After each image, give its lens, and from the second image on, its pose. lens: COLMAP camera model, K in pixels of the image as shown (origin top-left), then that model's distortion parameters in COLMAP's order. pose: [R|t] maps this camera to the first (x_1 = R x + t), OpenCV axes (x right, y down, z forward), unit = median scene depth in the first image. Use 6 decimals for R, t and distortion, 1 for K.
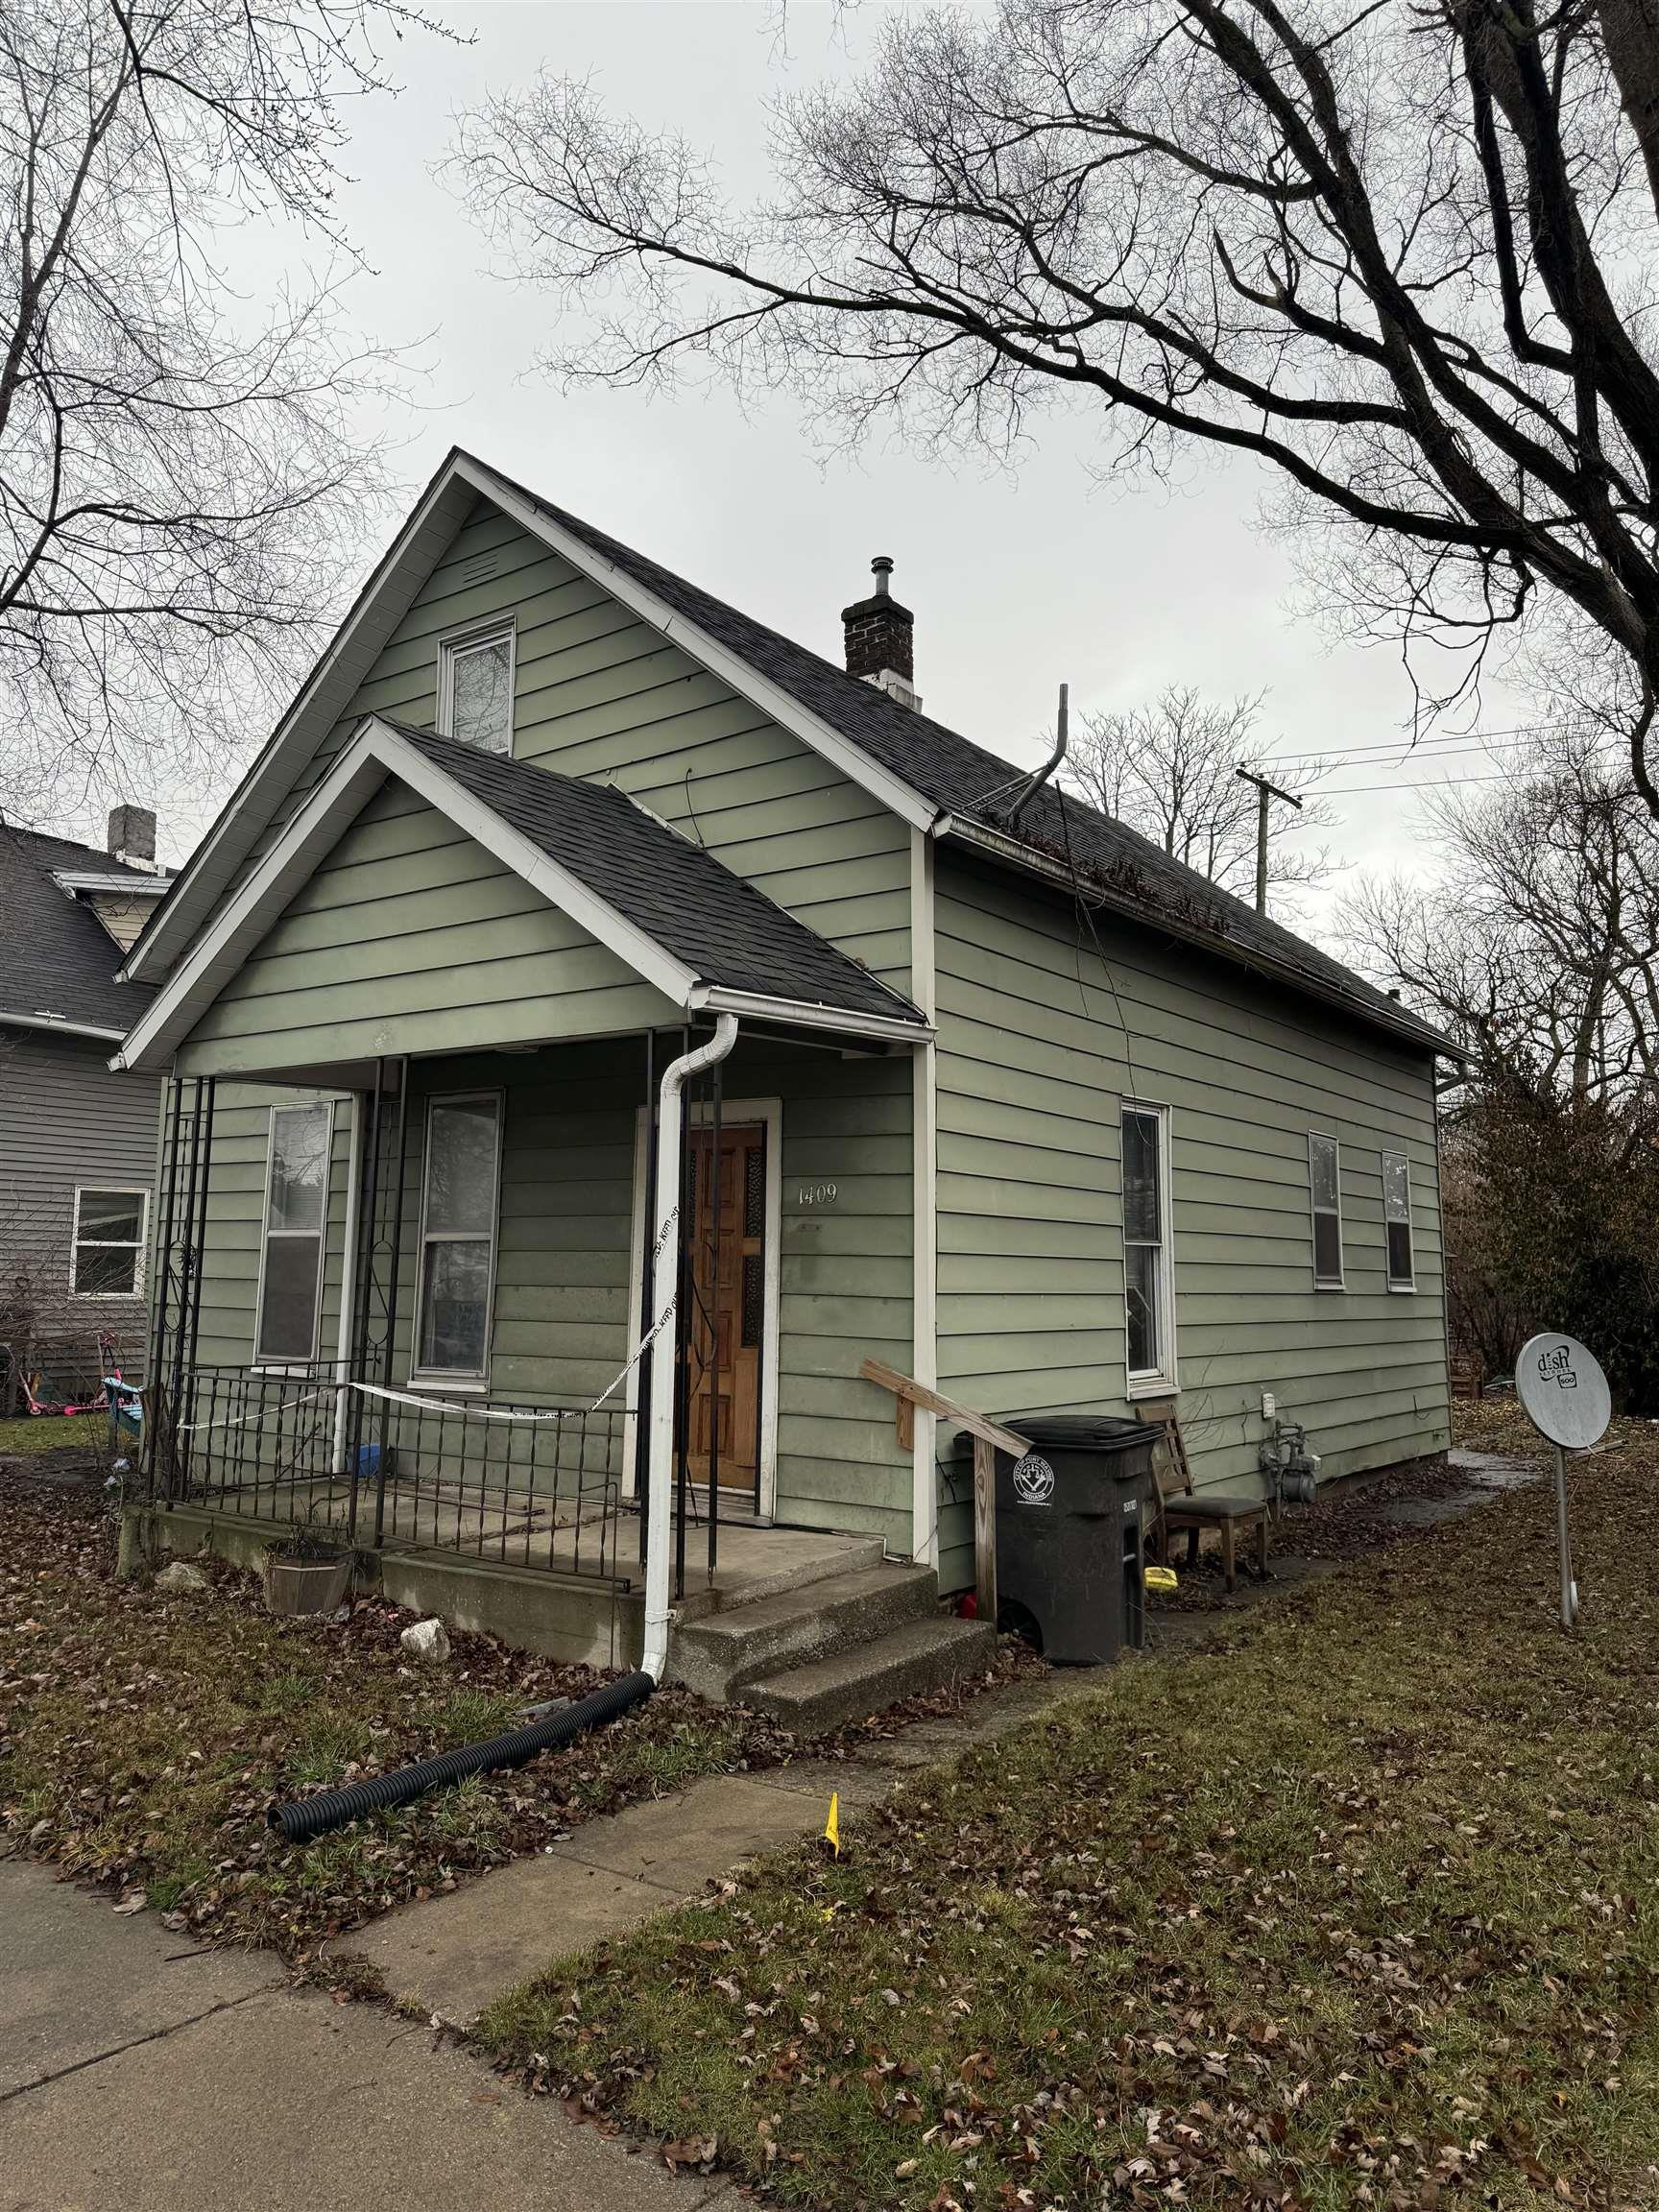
lens RADIAL K [[1573.8, 0, 836.5], [0, 1573.8, 1101.0], [0, 0, 1]] dist [0.020429, -0.026909]
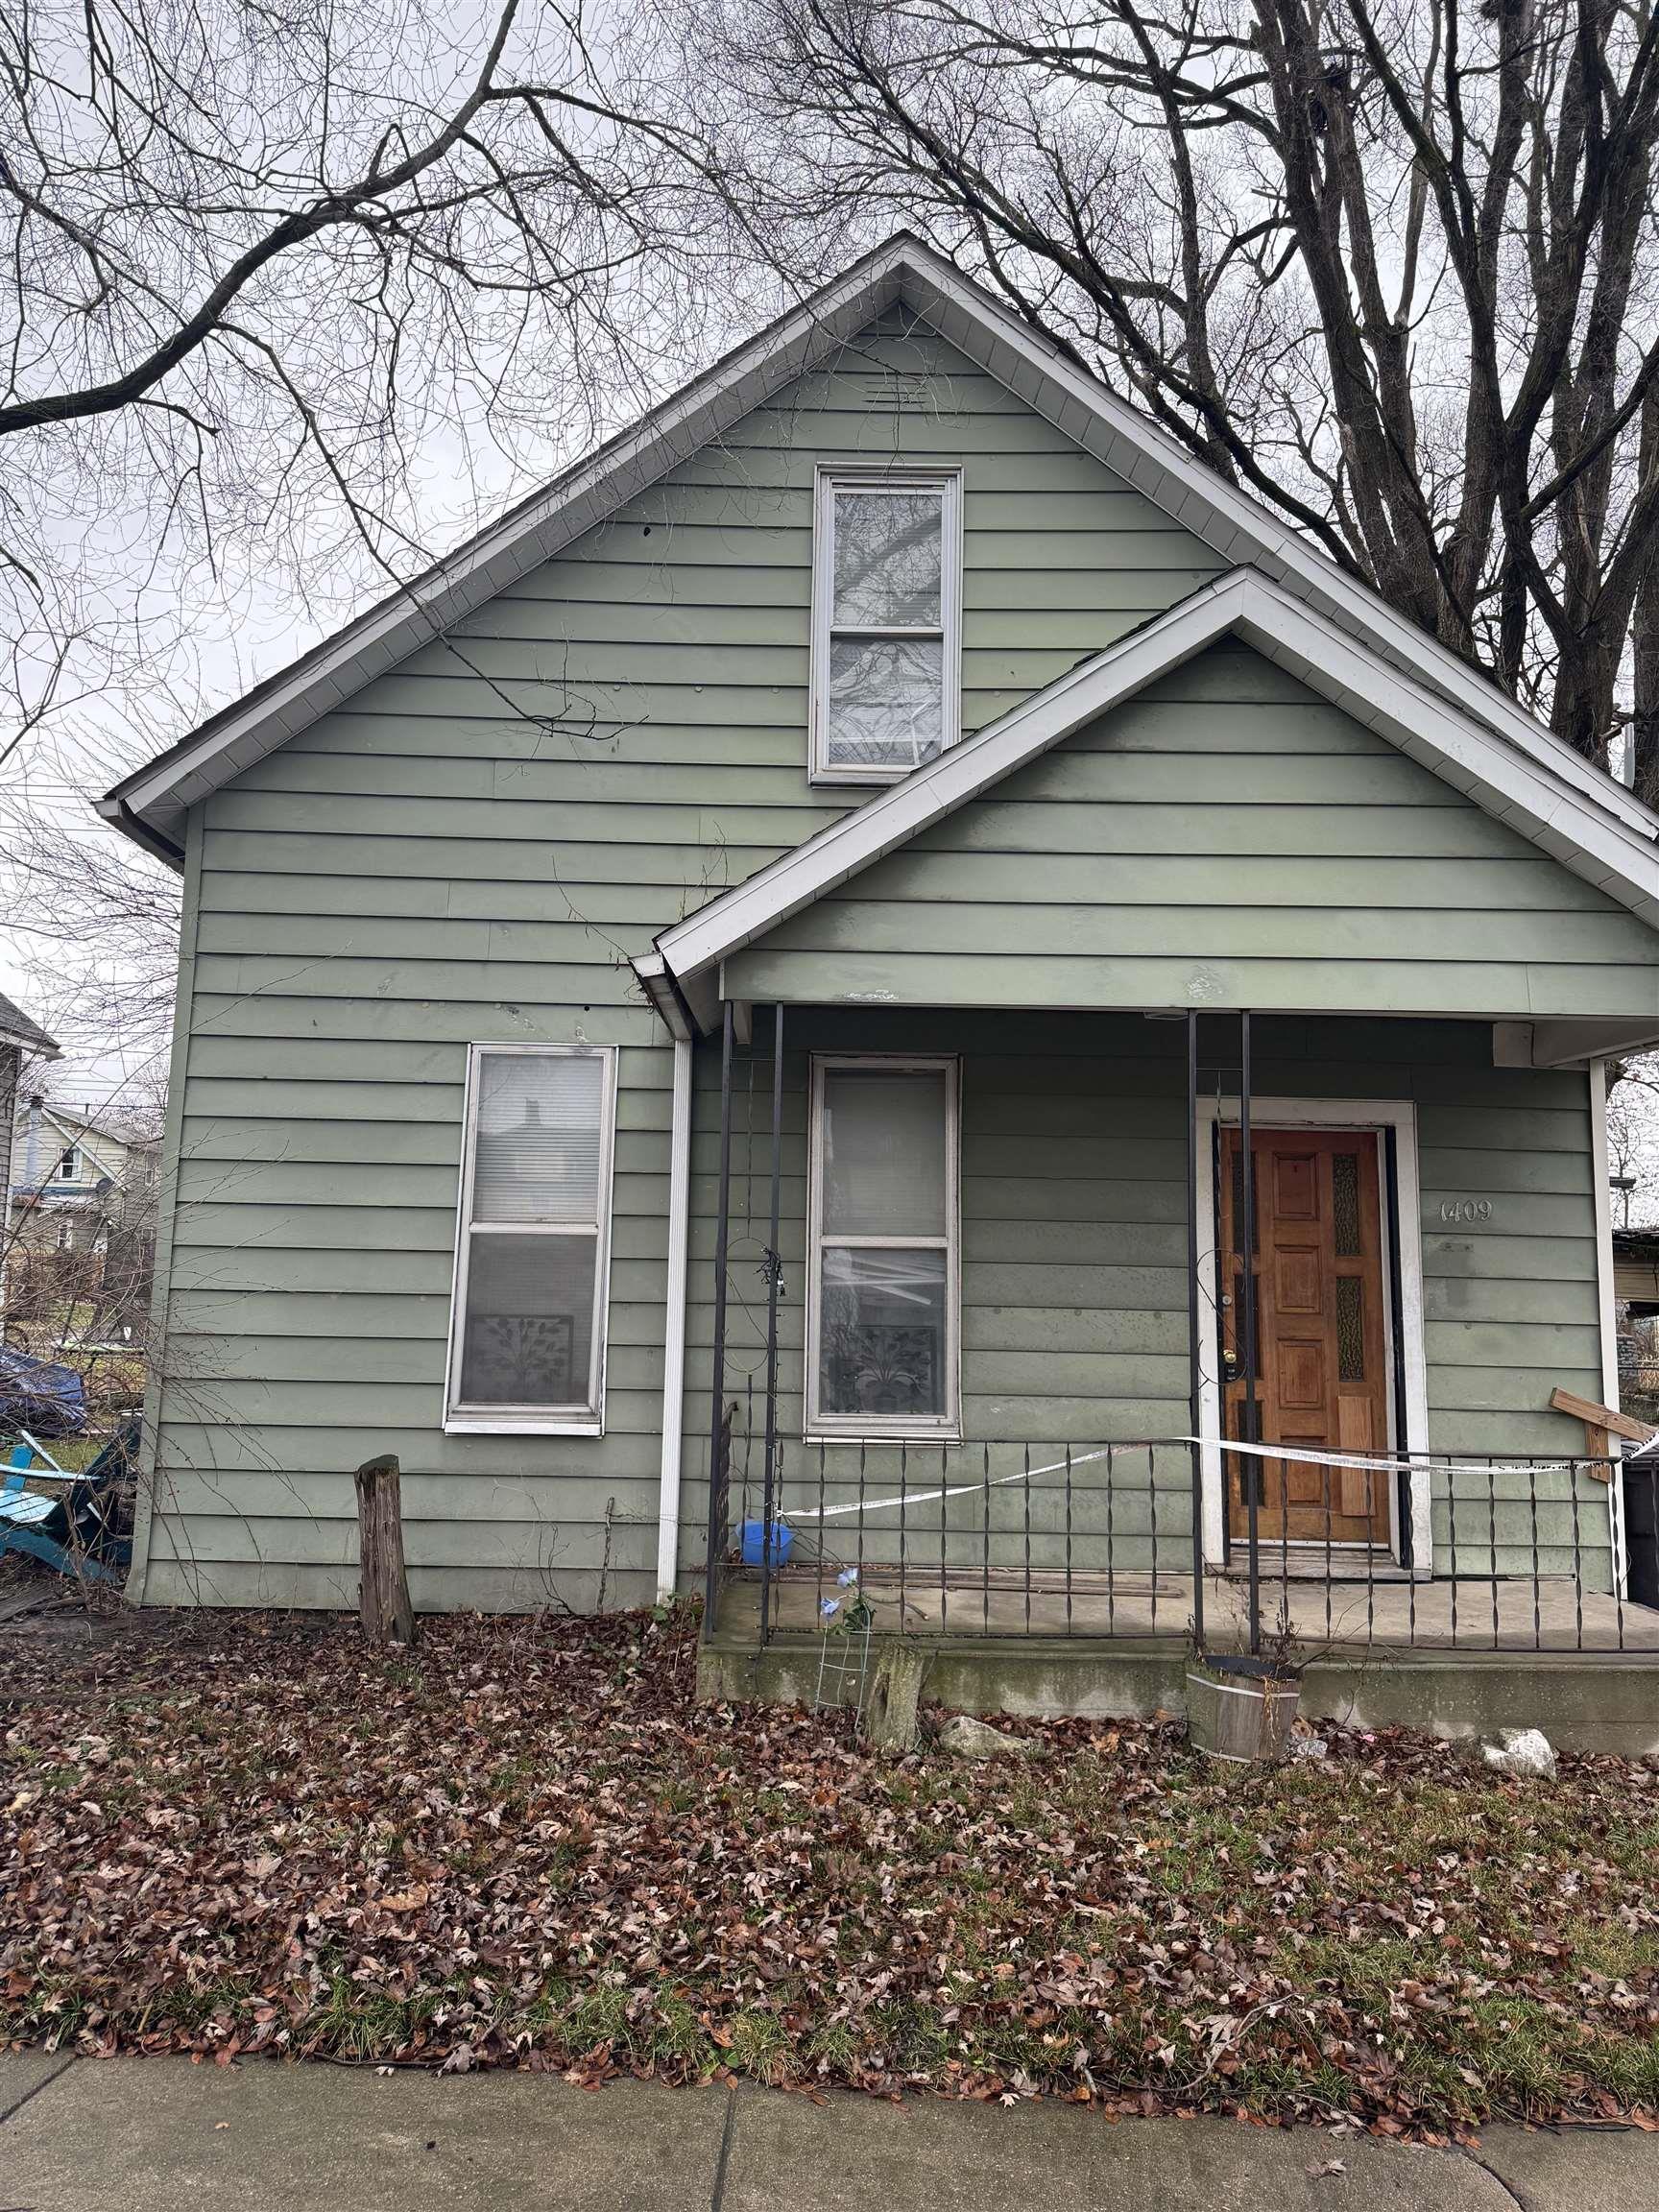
lens RADIAL K [[1573.8, 0, 831.1], [0, 1573.8, 1103.8], [0, 0, 1]] dist [0.020429, -0.026909]
pose [[0.818481, 0.076056, 0.569477, -0.808627], [-0.074062, 0.996896, -0.026694, 0.047076], [-0.569740, -0.020328, 0.821574, 0.440370]]
